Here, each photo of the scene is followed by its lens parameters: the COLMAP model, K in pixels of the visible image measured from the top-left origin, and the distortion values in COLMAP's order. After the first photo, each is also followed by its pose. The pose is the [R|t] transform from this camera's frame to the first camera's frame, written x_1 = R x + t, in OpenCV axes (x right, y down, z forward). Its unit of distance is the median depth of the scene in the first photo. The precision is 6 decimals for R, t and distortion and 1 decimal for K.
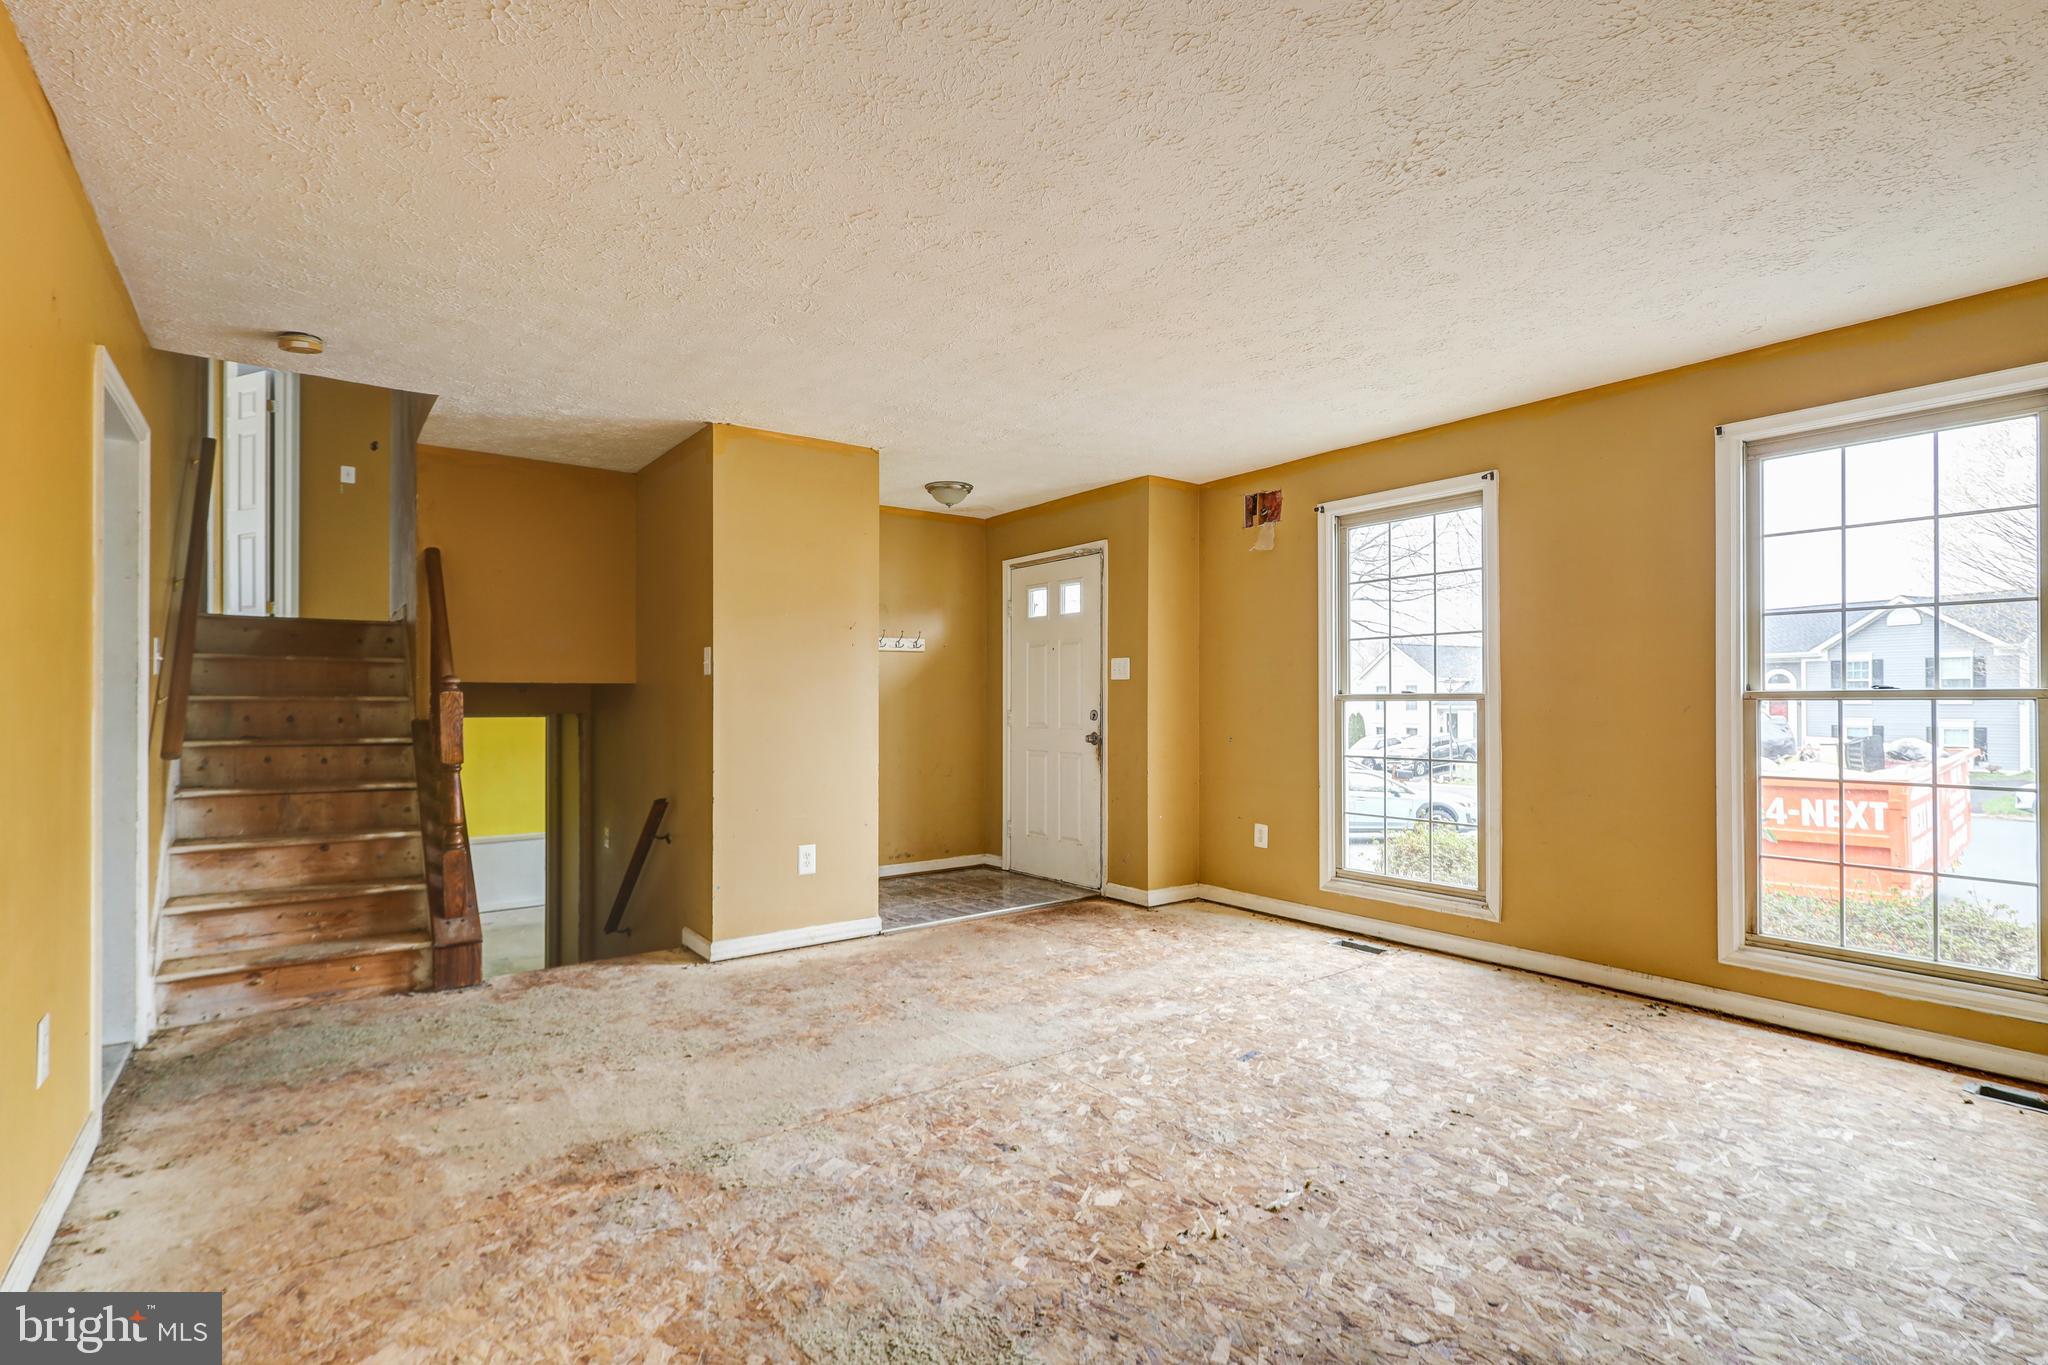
lens RADIAL K [[967.7, 0, 1026.5], [0, 967.7, 687.7], [0, 0, 1]] dist [-0.003271, 0.002896]
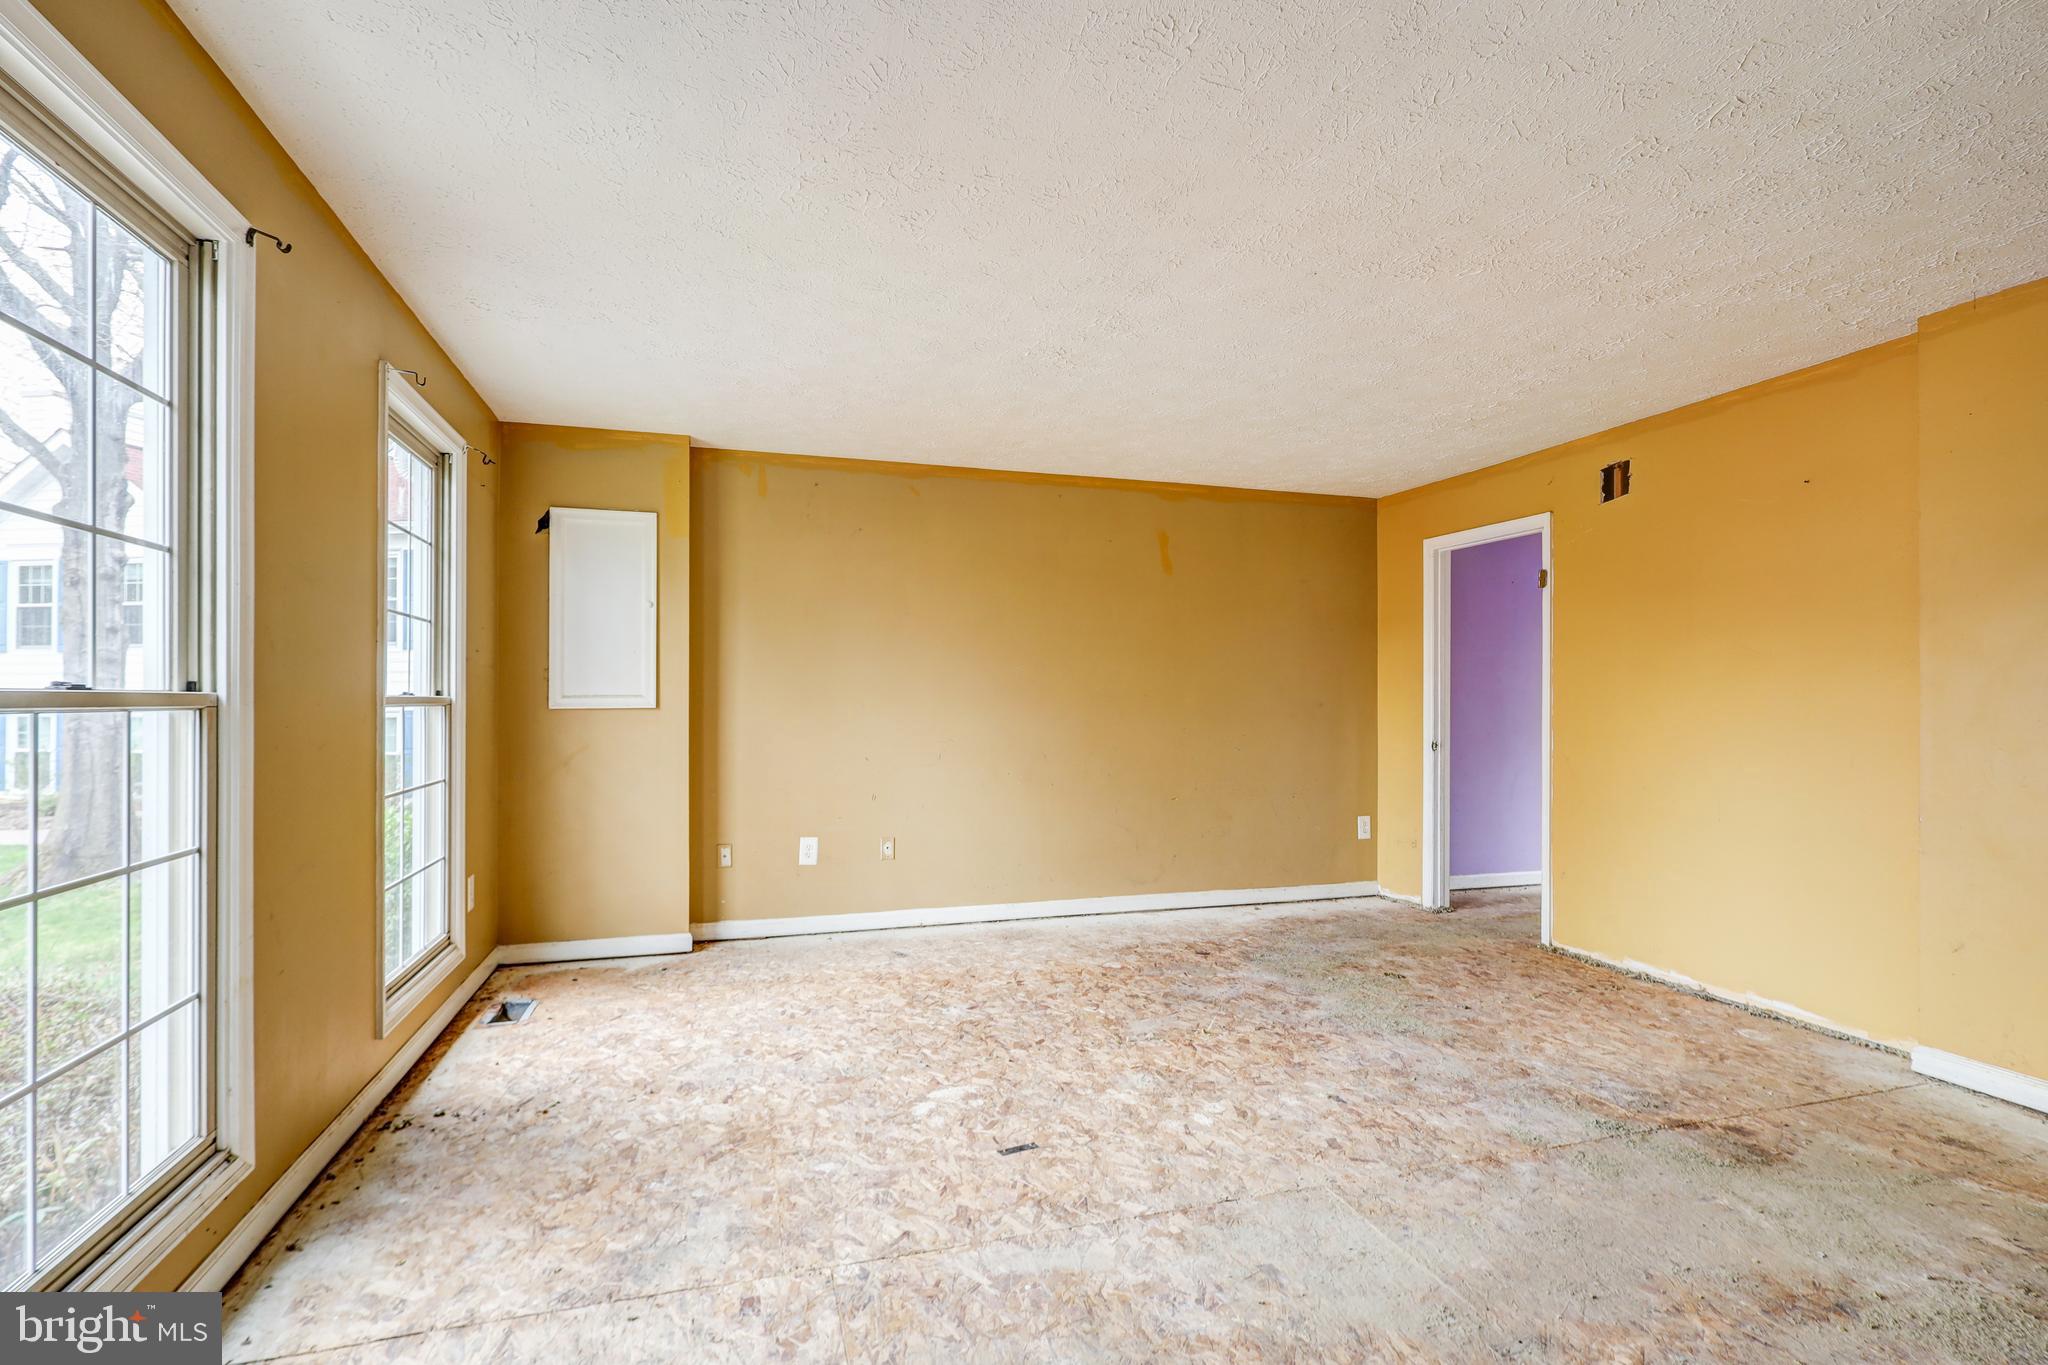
lens RADIAL K [[967.7, 0, 1022.3], [0, 967.7, 697.6], [0, 0, 1]] dist [-0.003271, 0.002896]
pose [[-0.942360, -0.002475, 0.334591, -0.035267], [-0.008298, 0.999838, -0.015974, 0.013334], [-0.334497, -0.017830, -0.942228, 1.419271]]
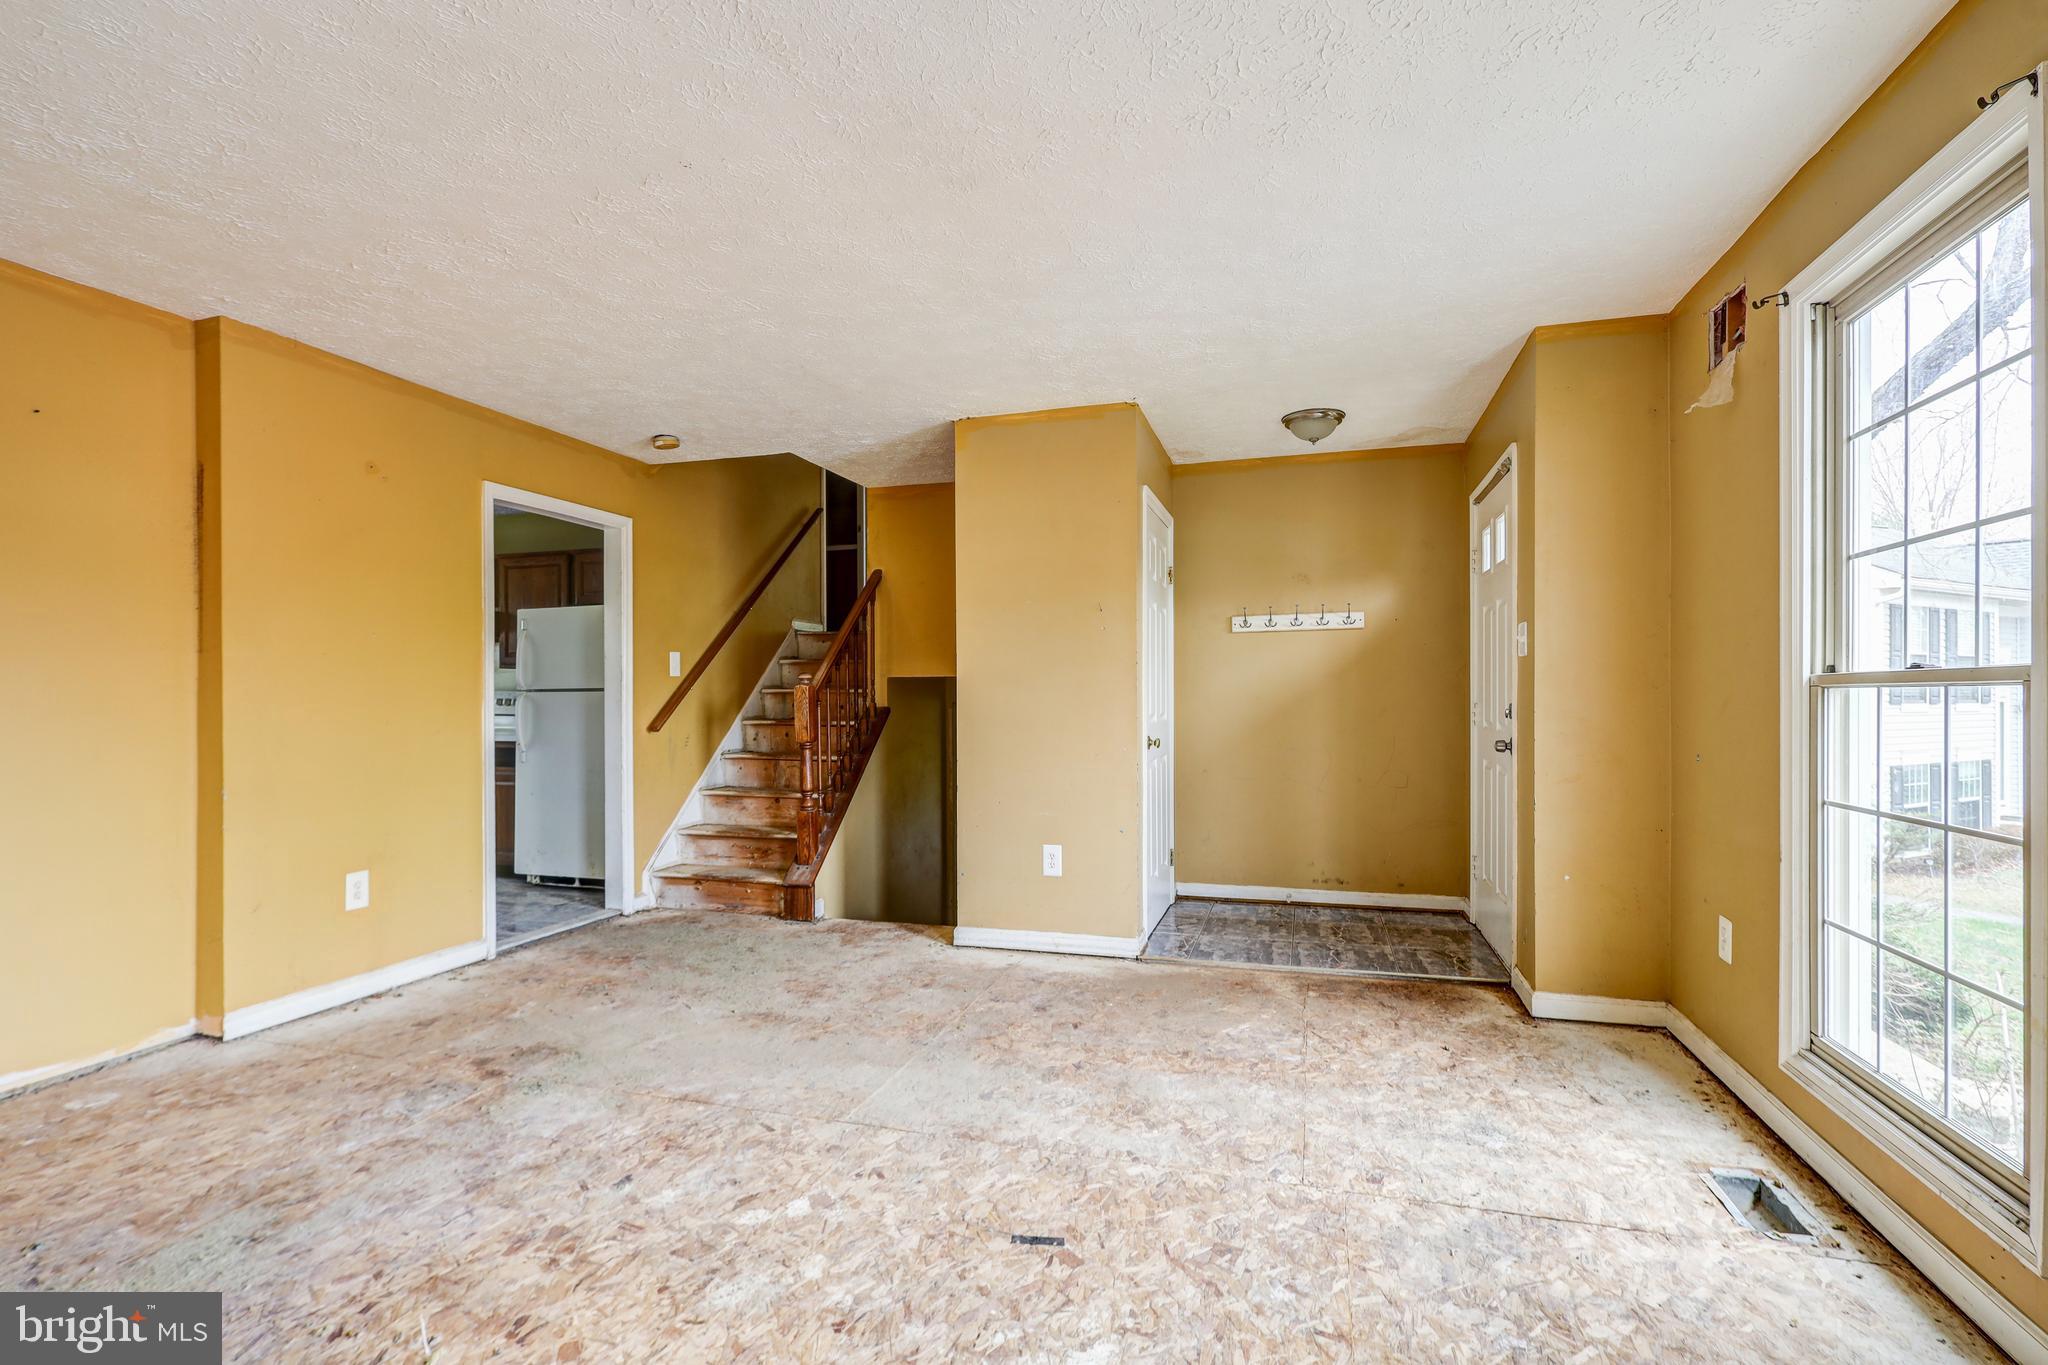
lens RADIAL K [[967.7, 0, 1017.1], [0, 967.7, 685.1], [0, 0, 1]] dist [-0.003271, 0.002896]
pose [[0.586476, -0.009197, -0.809915, 0.598897], [0.015000, 0.999887, -0.000493, 0.008983], [0.809828, -0.011859, 0.586548, 0.494520]]
